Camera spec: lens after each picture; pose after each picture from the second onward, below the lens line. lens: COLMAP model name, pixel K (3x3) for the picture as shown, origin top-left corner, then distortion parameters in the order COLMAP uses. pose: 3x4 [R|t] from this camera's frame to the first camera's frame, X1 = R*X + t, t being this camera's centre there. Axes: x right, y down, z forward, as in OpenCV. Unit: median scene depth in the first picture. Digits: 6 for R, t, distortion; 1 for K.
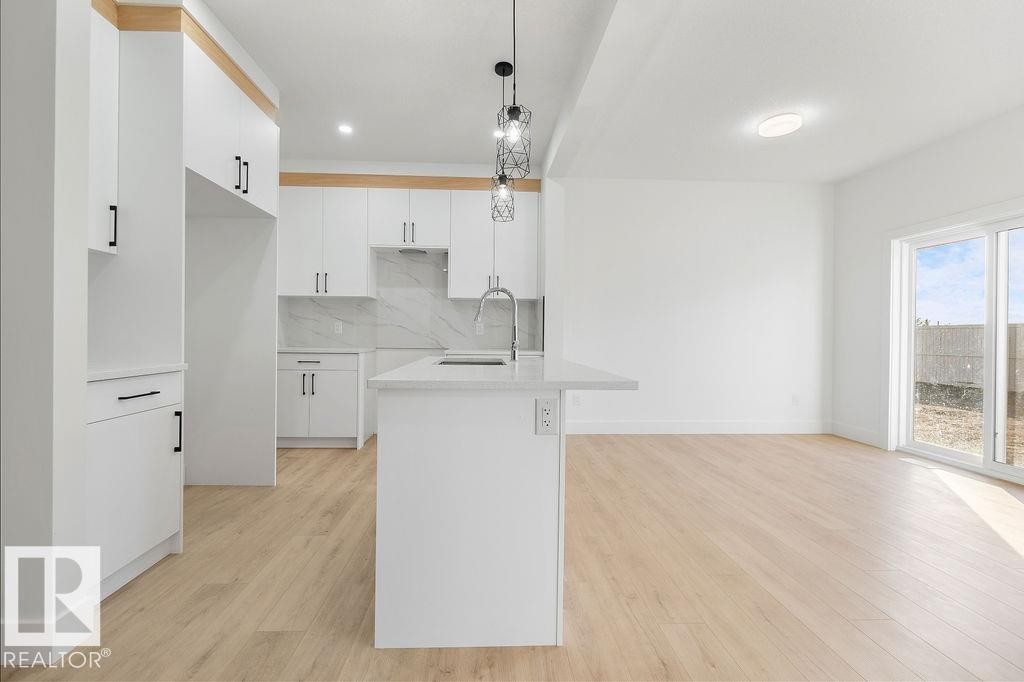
lens RADIAL K [[437.2, 0, 498.0], [0, 437.2, 336.4], [0, 0, 1]] dist [-0.000097, 0.000073]
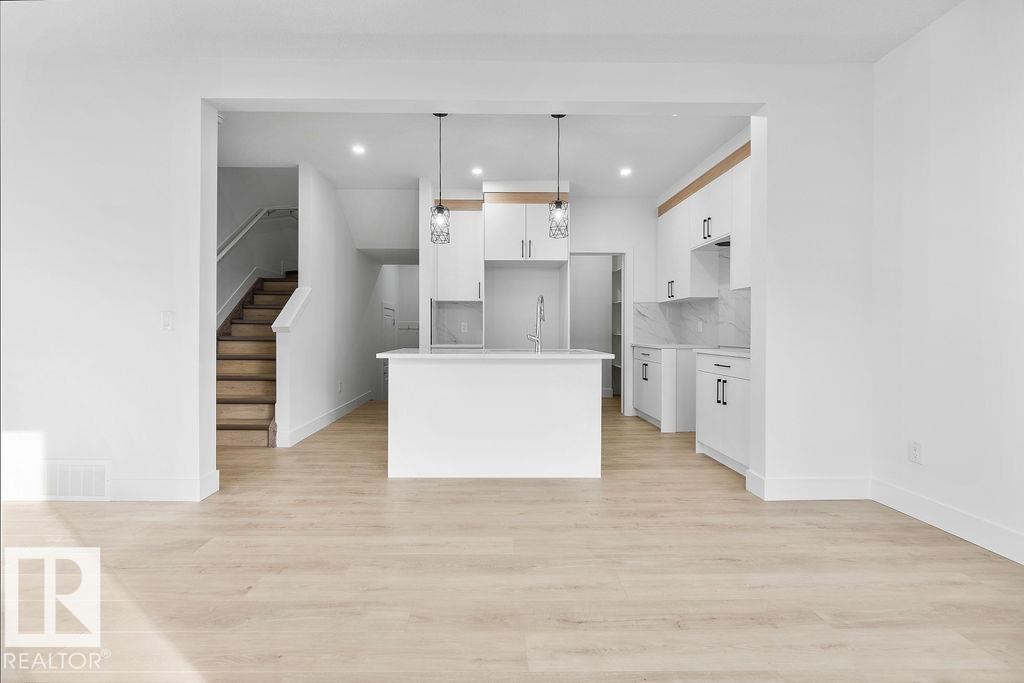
lens RADIAL K [[437.2, 0, 498.0], [0, 437.2, 336.9], [0, 0, 1]] dist [-0.000097, 0.000073]
pose [[-0.020210, 0.004158, -0.999787, 1.598997], [-0.005741, 0.999974, 0.004274, 0.010124], [0.999779, 0.005826, -0.020185, 1.115869]]
